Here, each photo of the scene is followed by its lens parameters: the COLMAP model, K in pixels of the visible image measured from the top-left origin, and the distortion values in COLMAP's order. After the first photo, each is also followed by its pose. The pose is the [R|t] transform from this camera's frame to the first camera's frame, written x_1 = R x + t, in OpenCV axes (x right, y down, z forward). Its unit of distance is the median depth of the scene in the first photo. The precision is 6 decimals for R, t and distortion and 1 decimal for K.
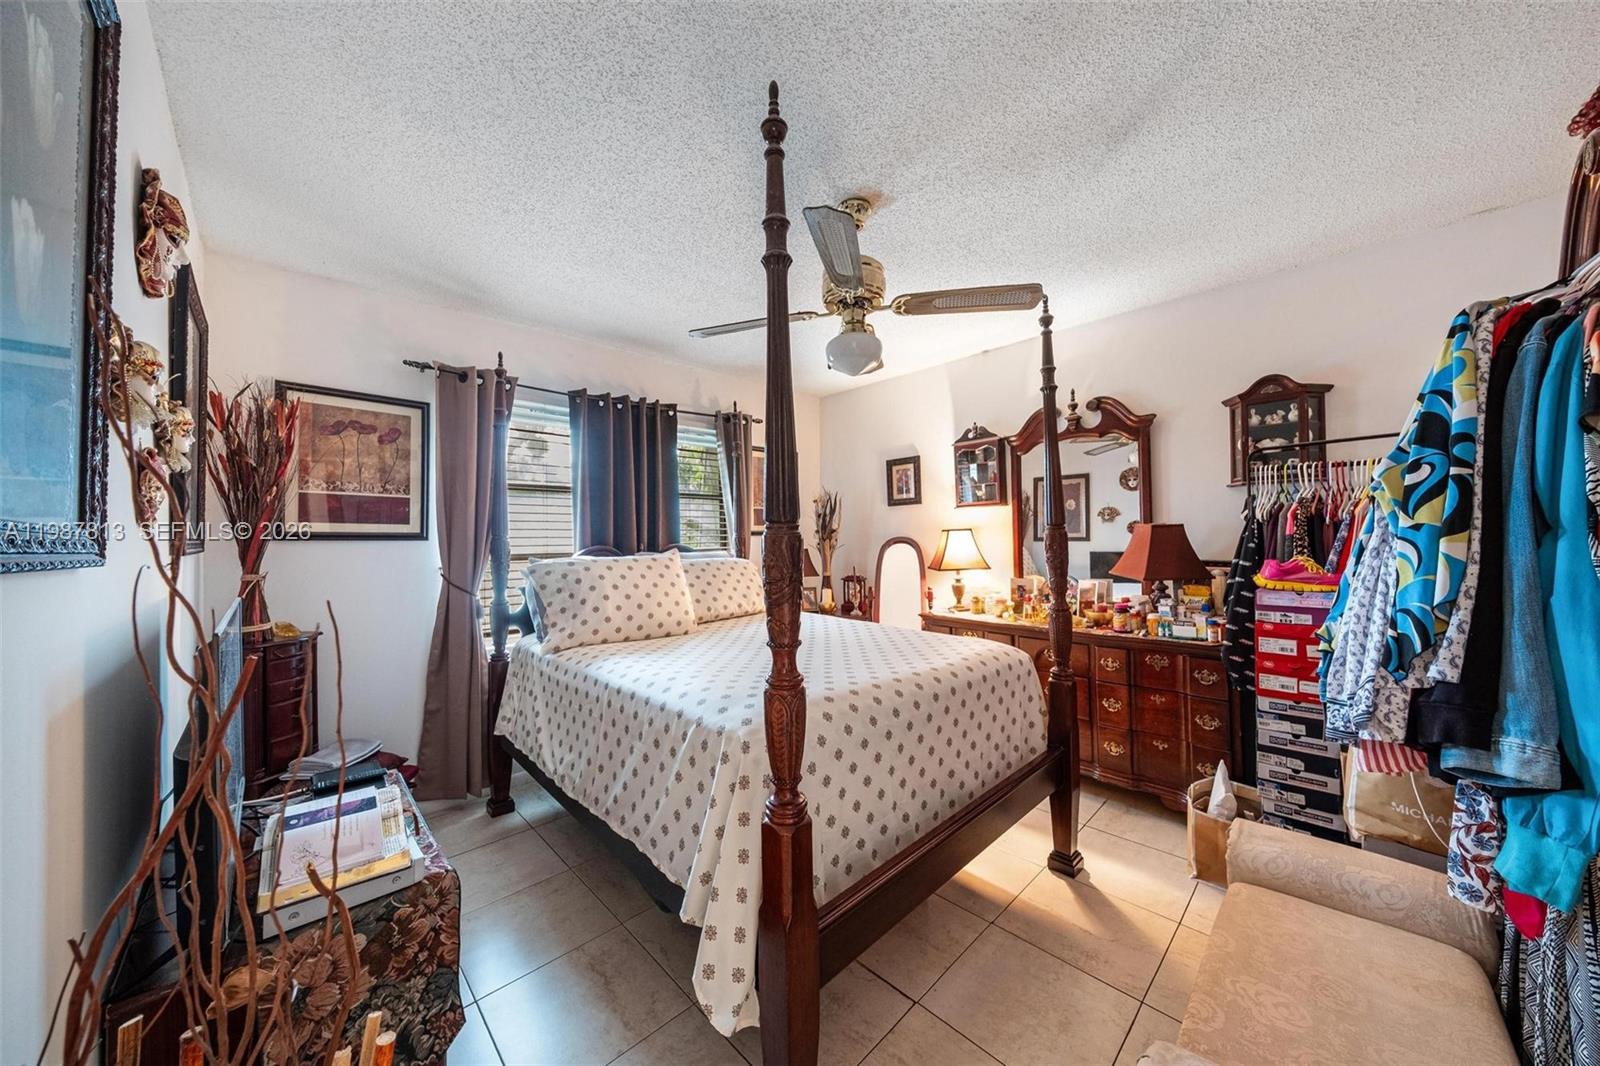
lens RADIAL K [[551.4, 0, 800.0], [0, 551.4, 533.0], [0, 0, 1]] dist [-0.000014, -0.000004]
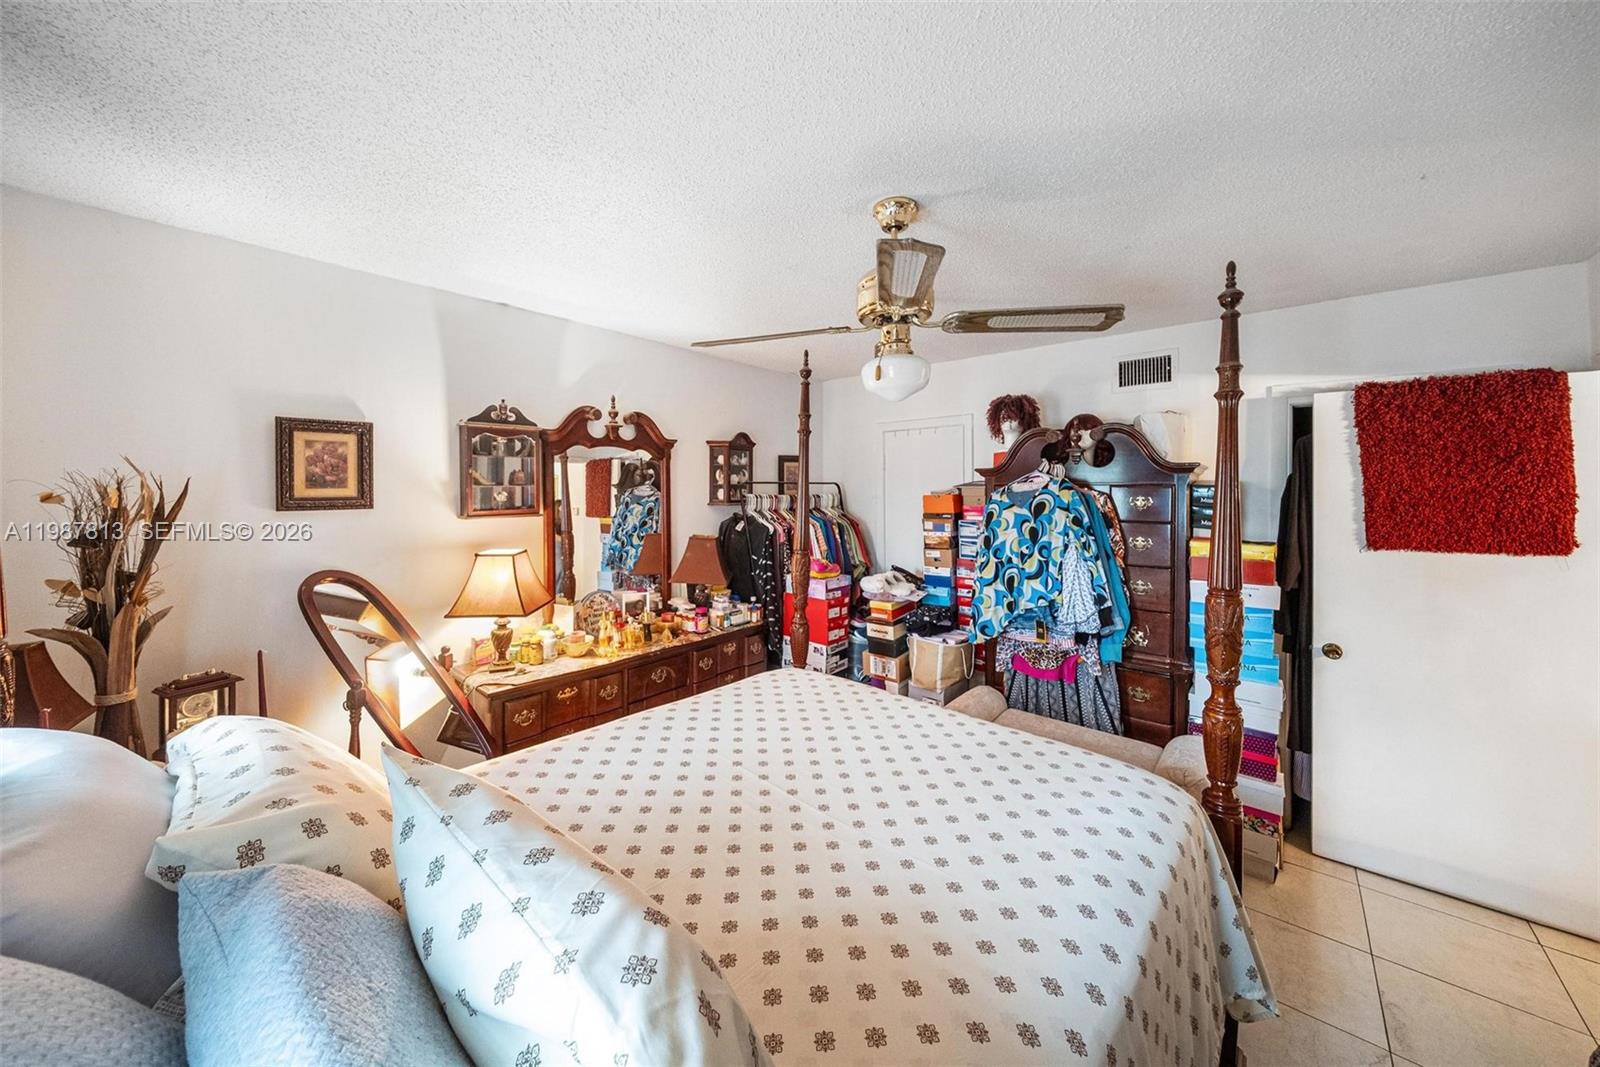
lens RADIAL K [[560.7, 0, 797.2], [0, 560.7, 510.8], [0, 0, 1]] dist [0.000099, 0.000002]
pose [[-0.085220, -0.006560, 0.996341, -0.461786], [-0.002412, 0.999977, 0.006377, -0.064499], [-0.996359, -0.001859, -0.085234, 0.712998]]
